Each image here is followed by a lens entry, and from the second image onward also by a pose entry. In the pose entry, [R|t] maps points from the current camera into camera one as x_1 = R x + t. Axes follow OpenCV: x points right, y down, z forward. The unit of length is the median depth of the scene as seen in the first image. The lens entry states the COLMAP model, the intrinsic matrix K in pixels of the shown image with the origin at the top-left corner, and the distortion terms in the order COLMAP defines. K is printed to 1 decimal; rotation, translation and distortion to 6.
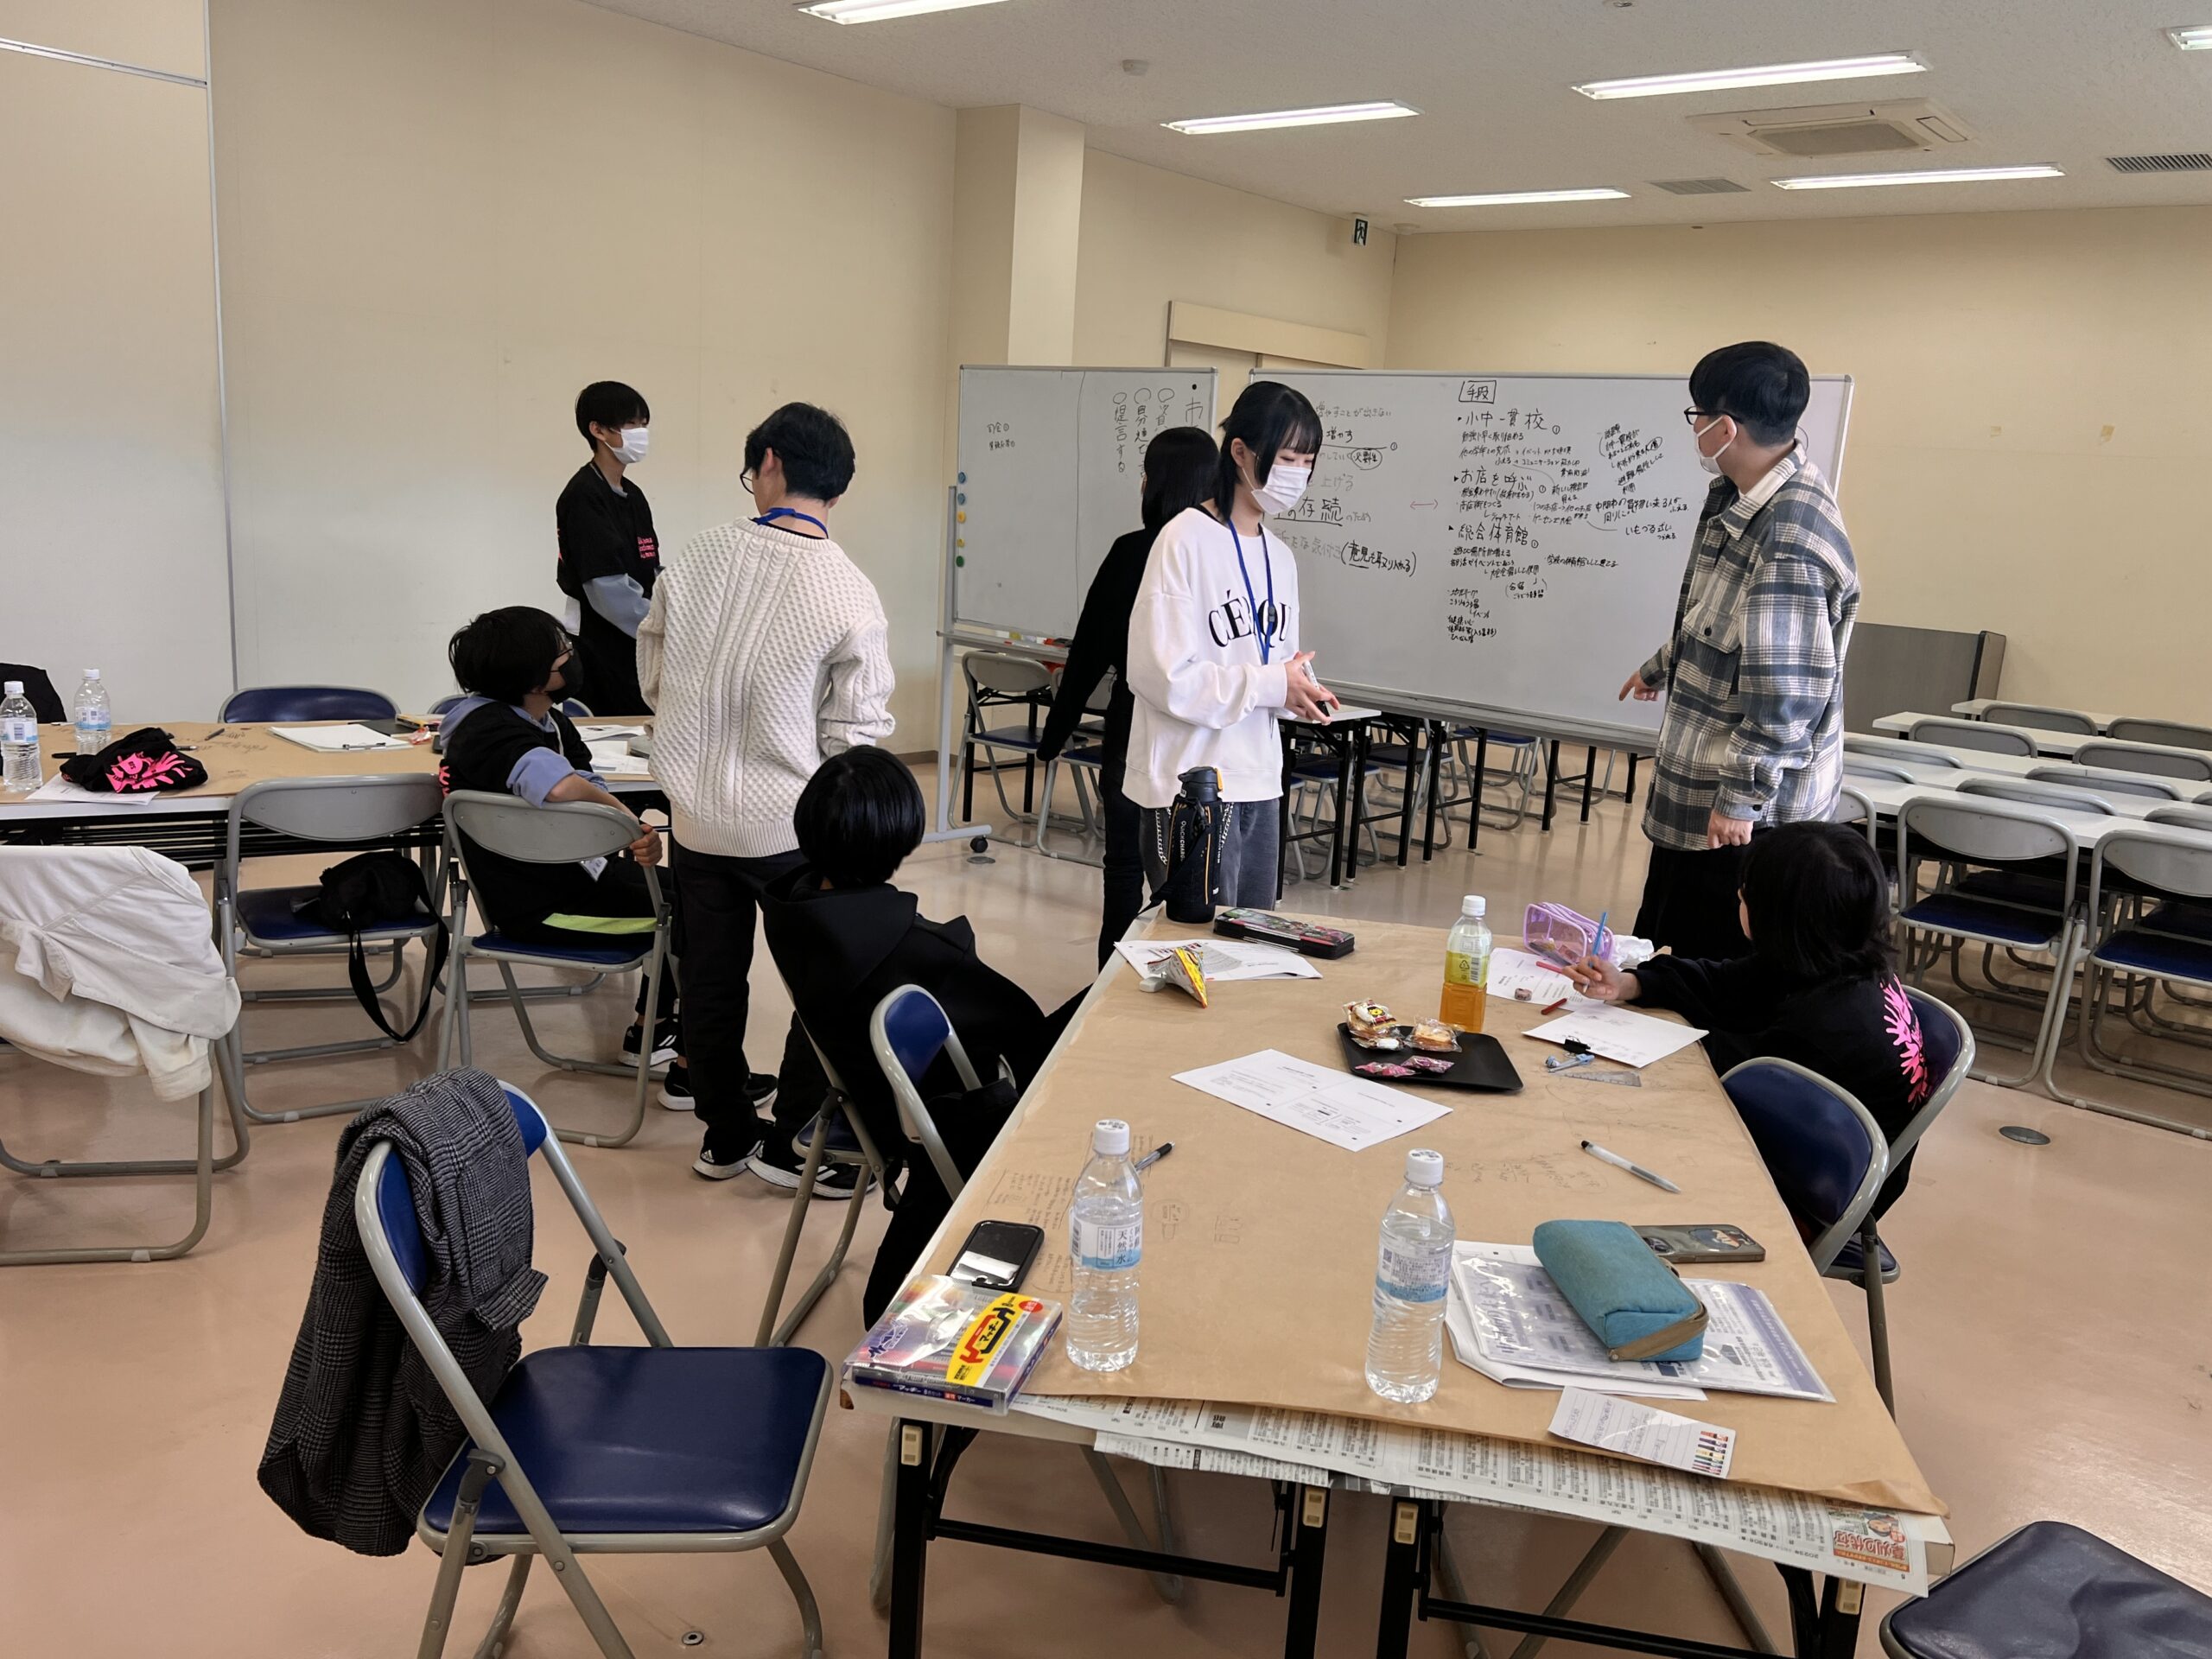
lens RADIAL K [[1724.4, 0, 1107.1], [0, 1724.4, 840.5], [0, 0, 1]] dist [0.103630, -0.237705]
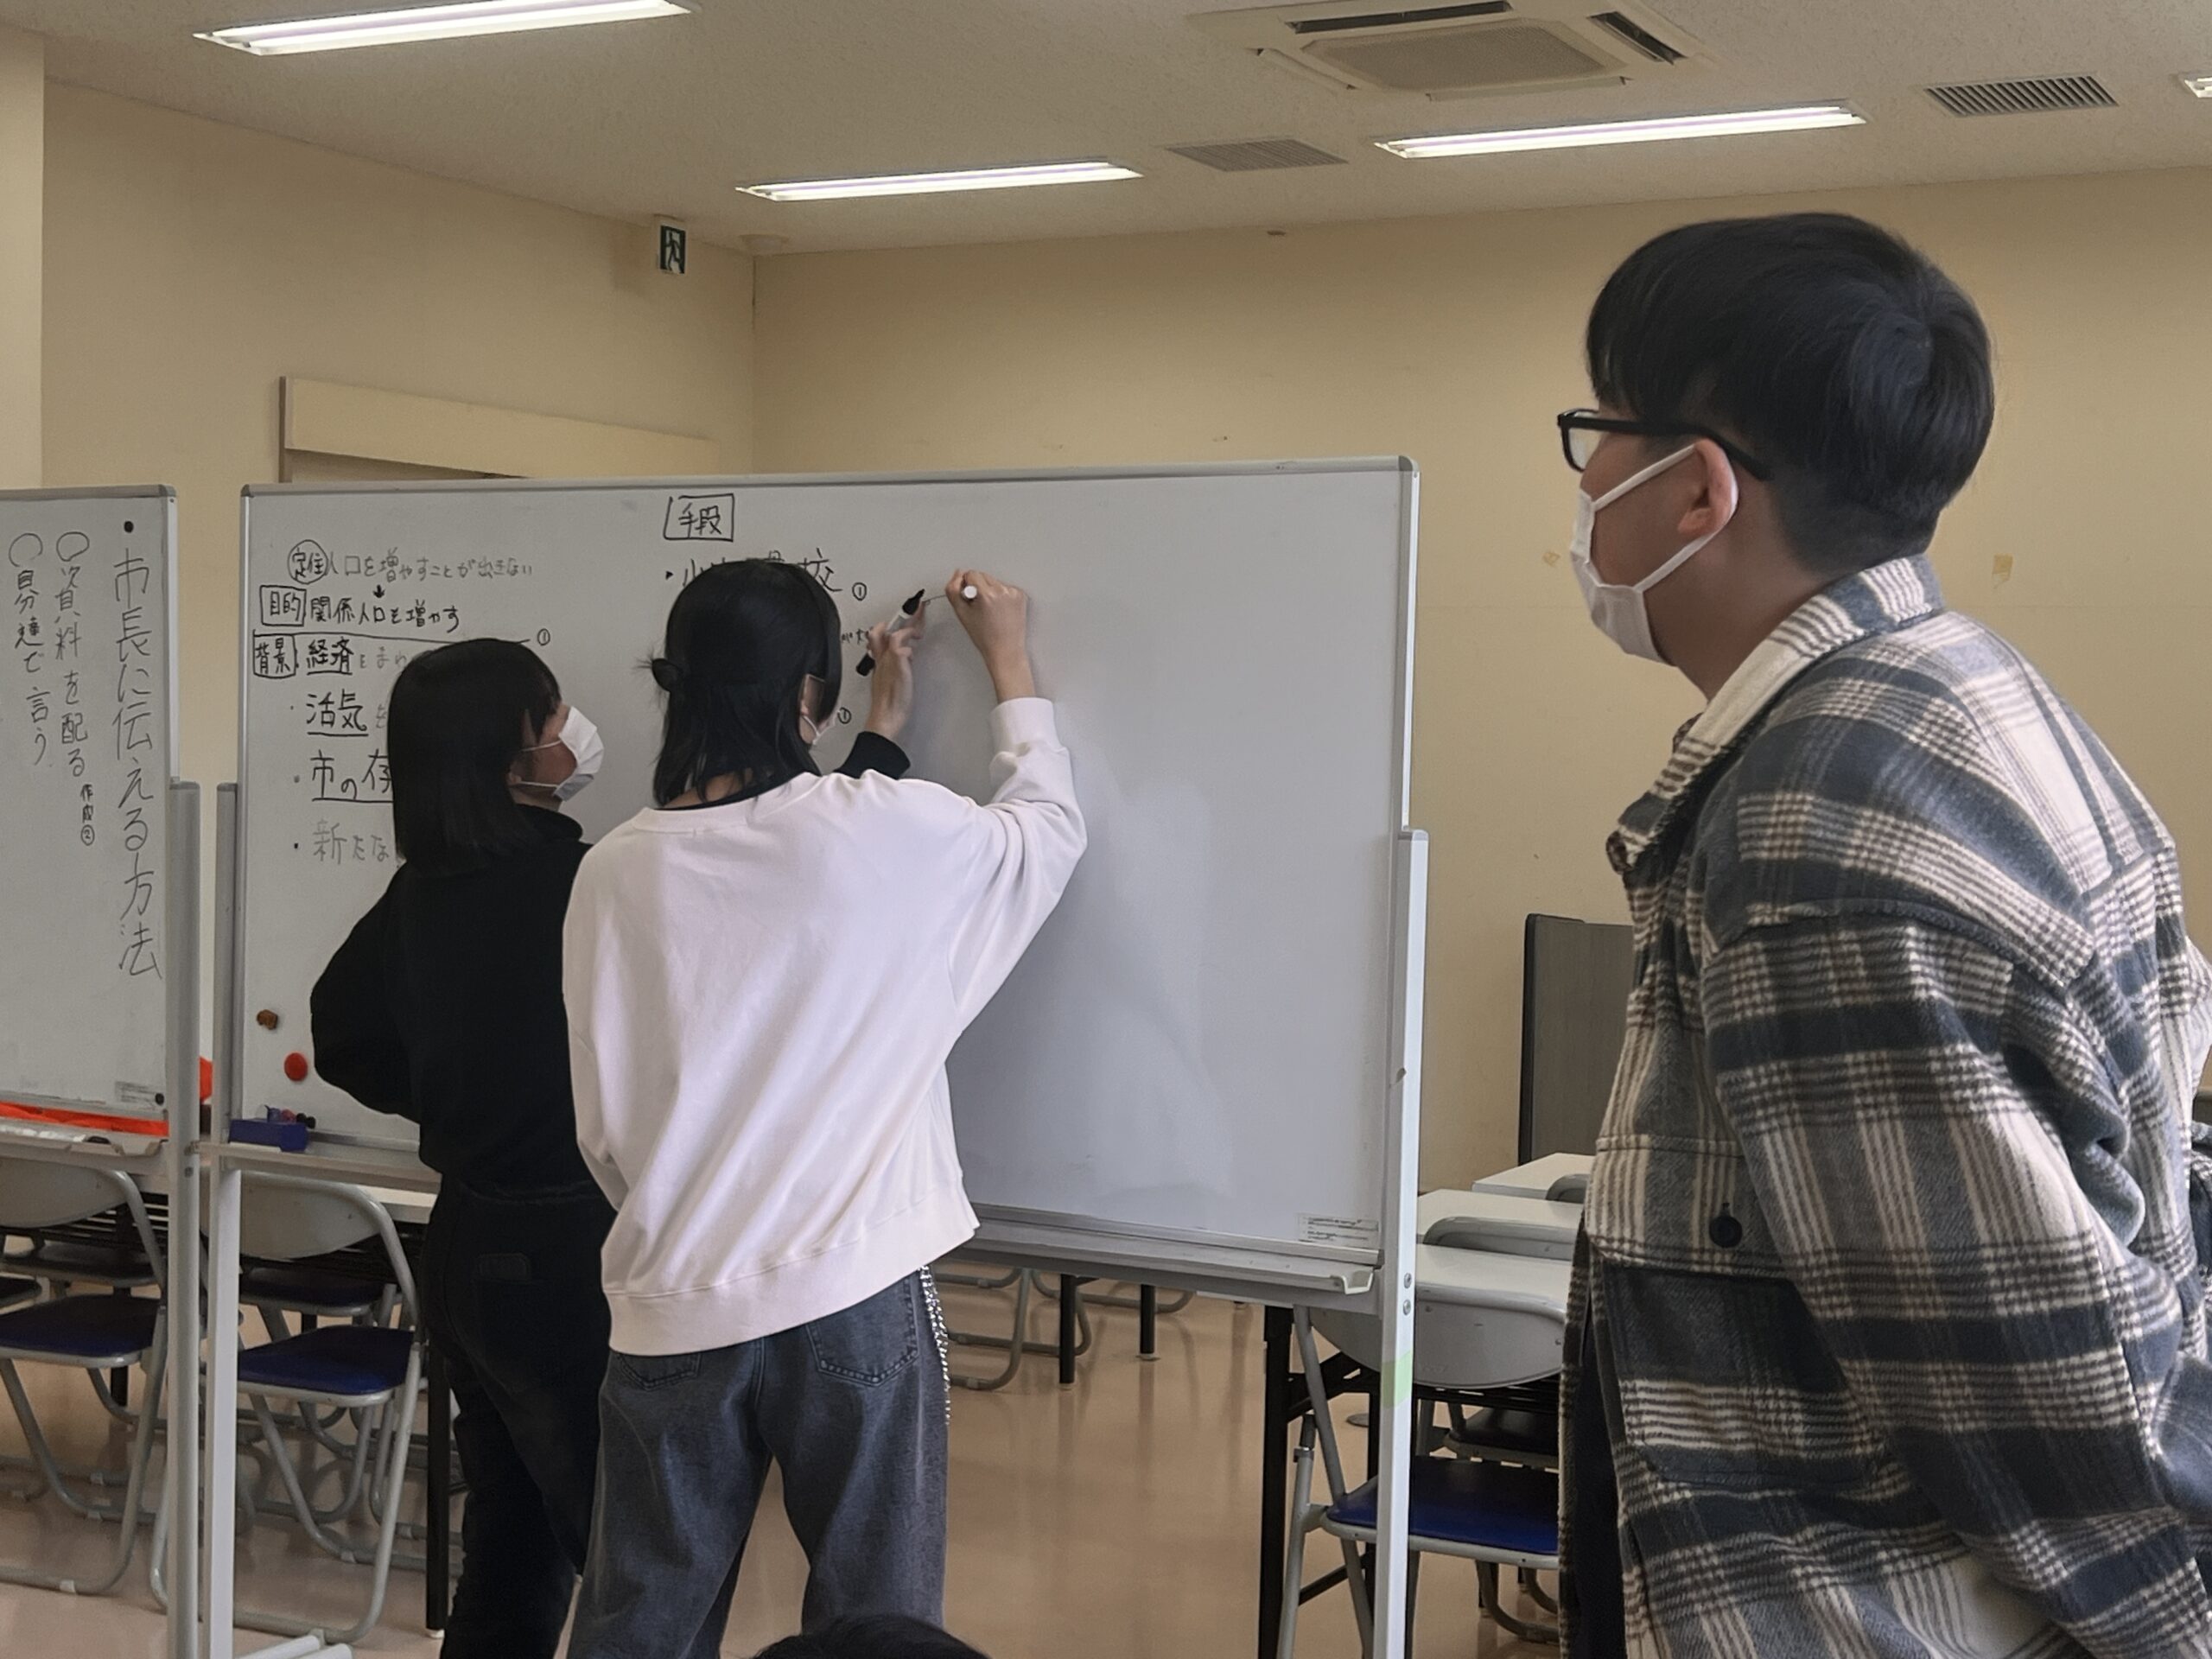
lens RADIAL K [[3126.2, 0, 1102.1], [0, 3126.2, 833.8], [0, 0, 1]] dist [0.236125, -1.101159]
pose [[0.974492, -0.053096, 0.218051, 0.095255], [0.087857, 0.984319, -0.152958, -0.026202], [-0.206510, 0.168214, 0.963876, 0.130323]]
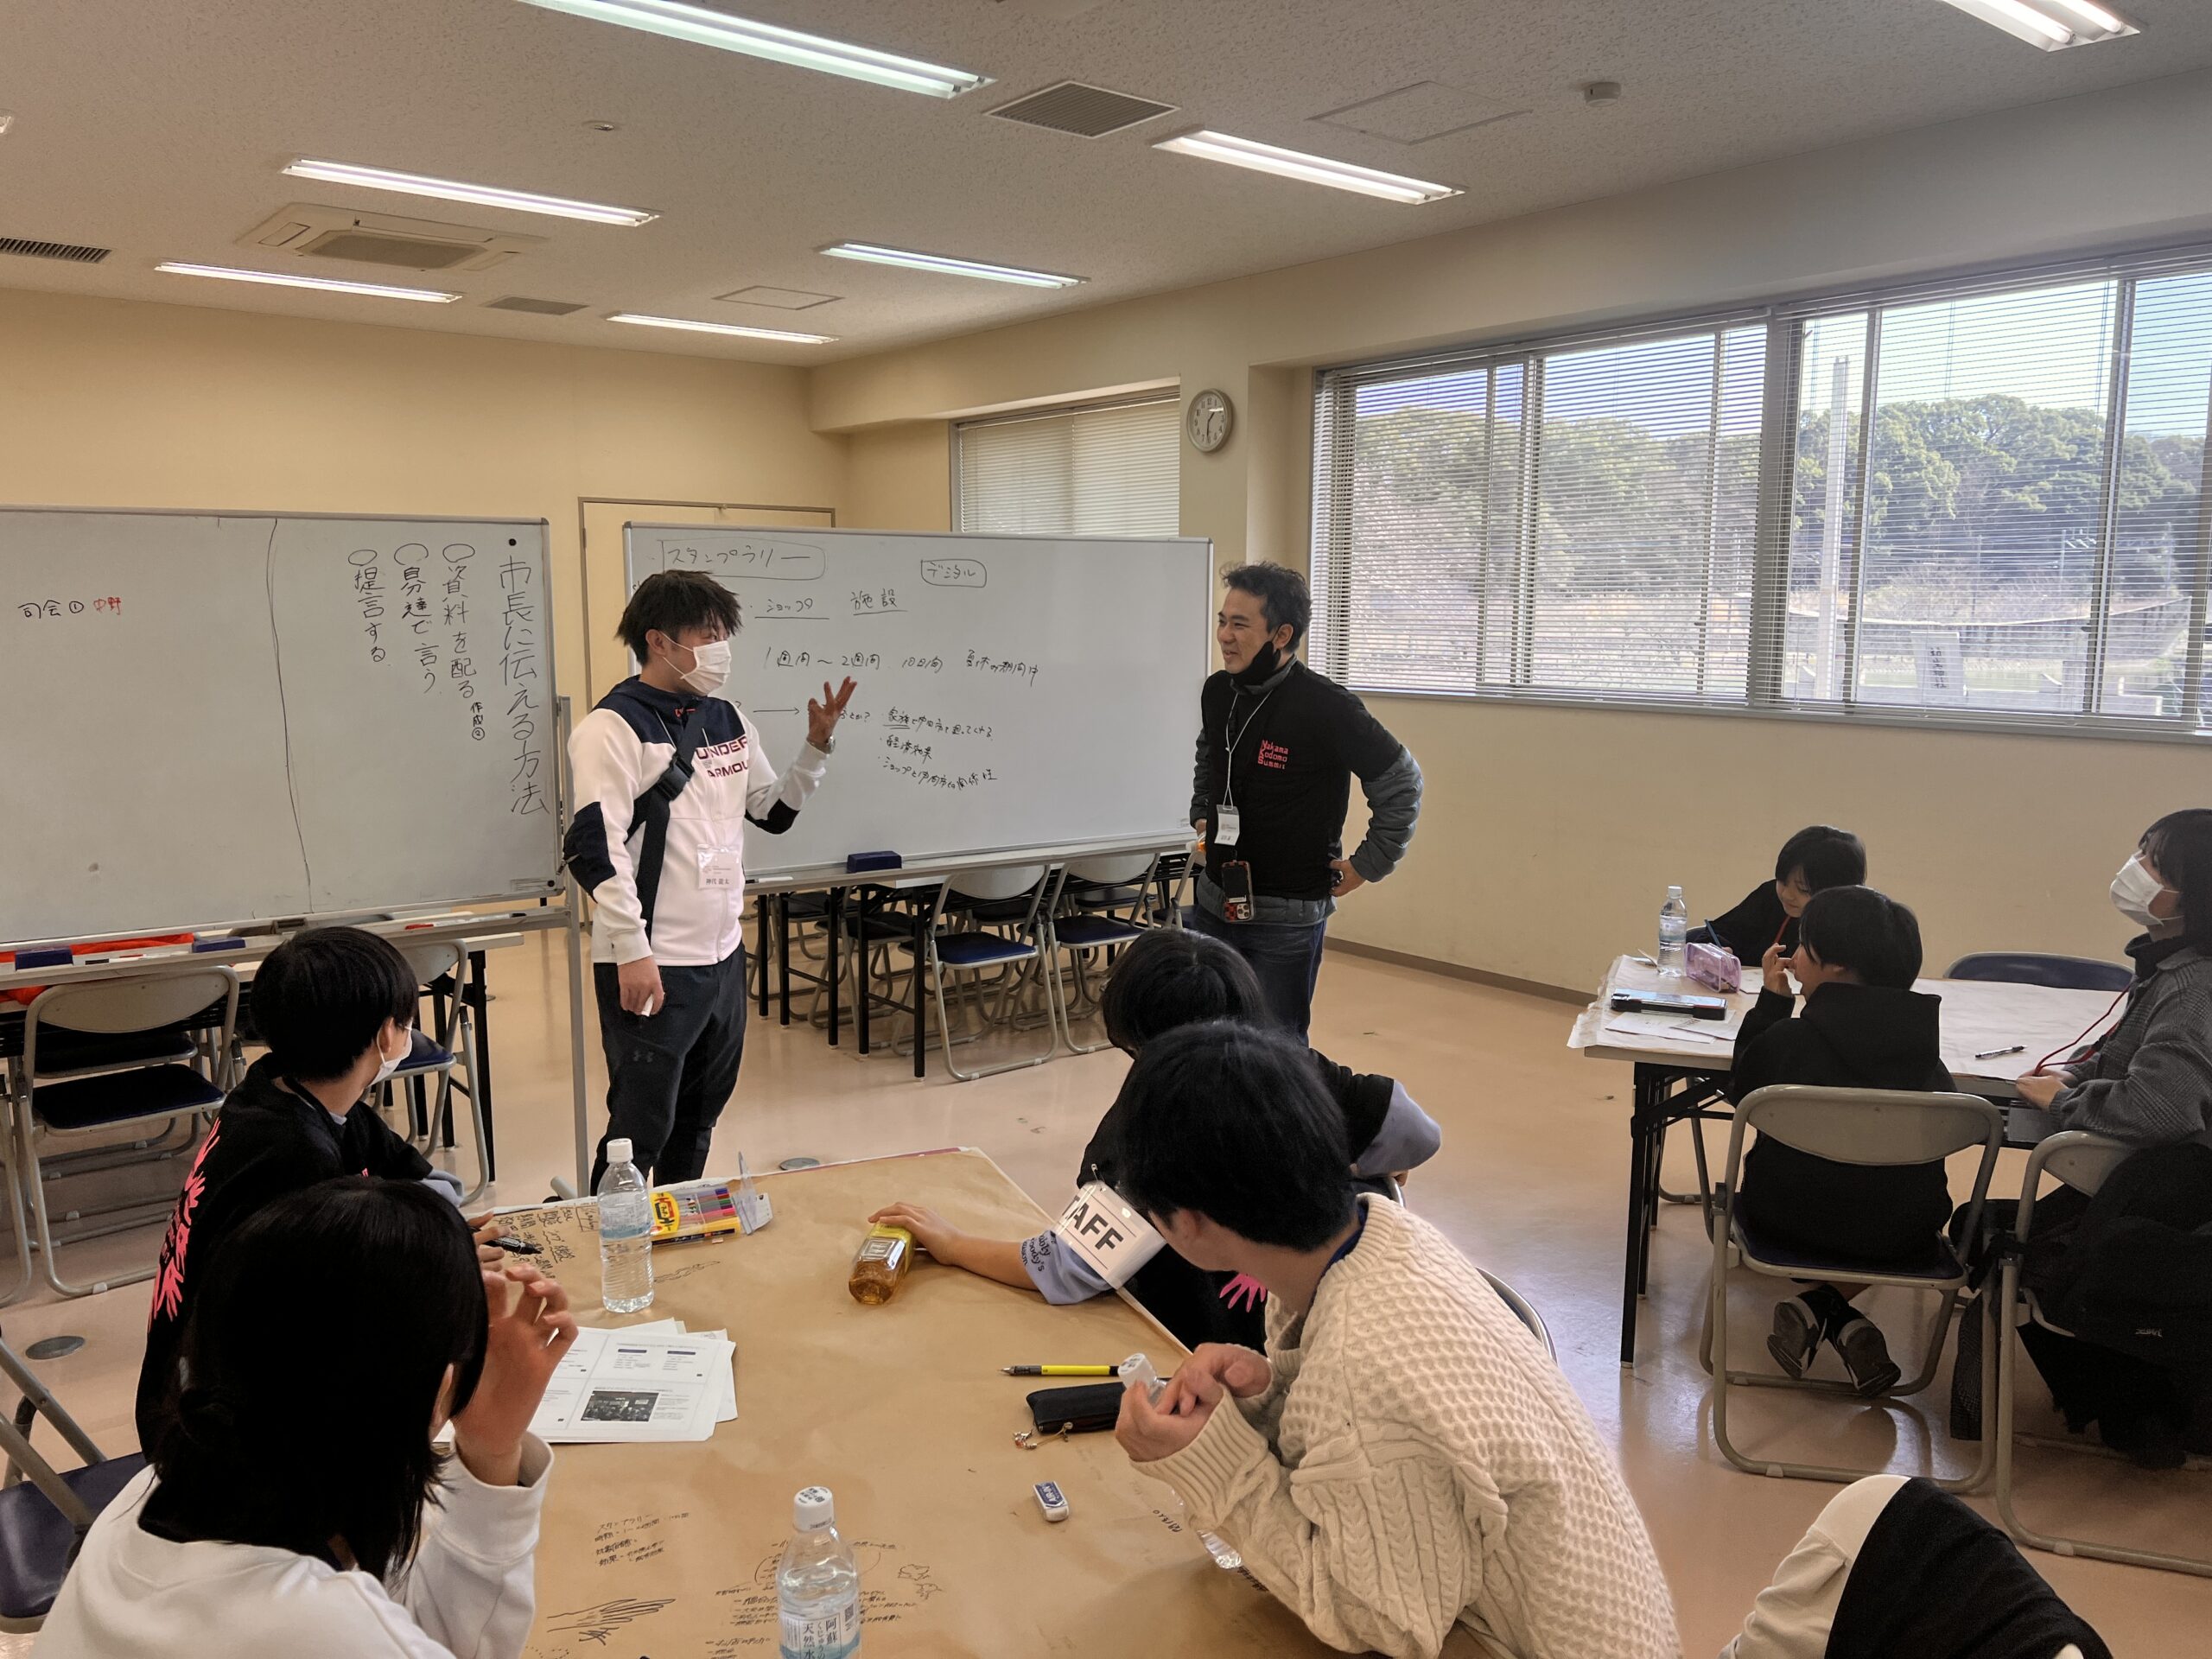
lens RADIAL K [[1662.5, 0, 1117.3], [0, 1662.5, 833.0], [0, 0, 1]] dist [0.048609, -0.067215]
pose [[0.185993, -0.202883, 0.961377, -0.518837], [0.217131, 0.962746, 0.161164, -0.167218], [-0.958259, 0.178769, 0.223116, 0.510635]]
